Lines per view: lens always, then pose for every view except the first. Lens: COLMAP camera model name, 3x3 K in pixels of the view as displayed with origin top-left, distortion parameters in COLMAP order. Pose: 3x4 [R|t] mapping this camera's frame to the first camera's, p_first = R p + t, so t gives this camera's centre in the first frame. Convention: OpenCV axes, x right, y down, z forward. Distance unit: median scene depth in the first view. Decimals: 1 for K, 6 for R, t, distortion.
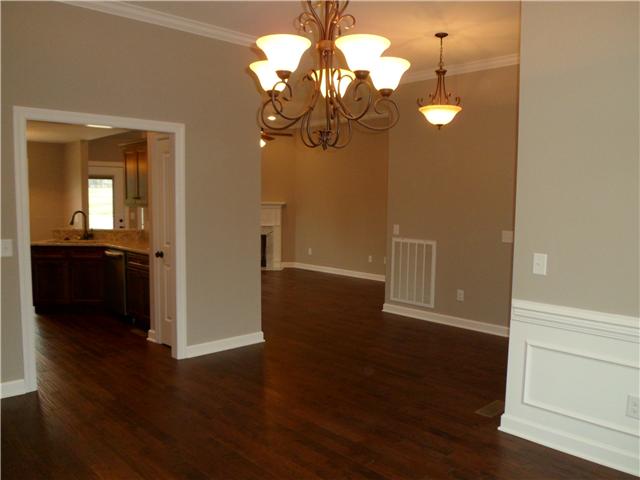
lens RADIAL K [[526.6, 0, 320.0], [0, 526.6, 240.0], [0, 0, 1]] dist [-0.047266, -0.001447]
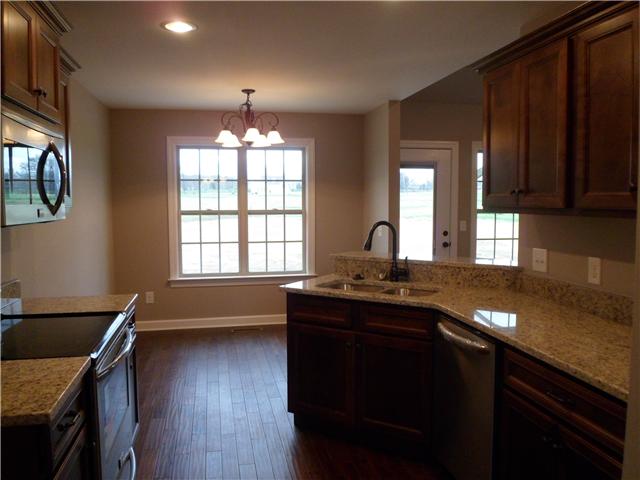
lens RADIAL K [[526.6, 0, 320.0], [0, 526.6, 240.0], [0, 0, 1]] dist [-0.047266, -0.001447]
pose [[0.848331, 0.029200, -0.528660, -0.246368], [-0.031879, 0.999484, 0.004050, -0.038059], [0.528505, 0.013417, 0.848824, 0.540341]]
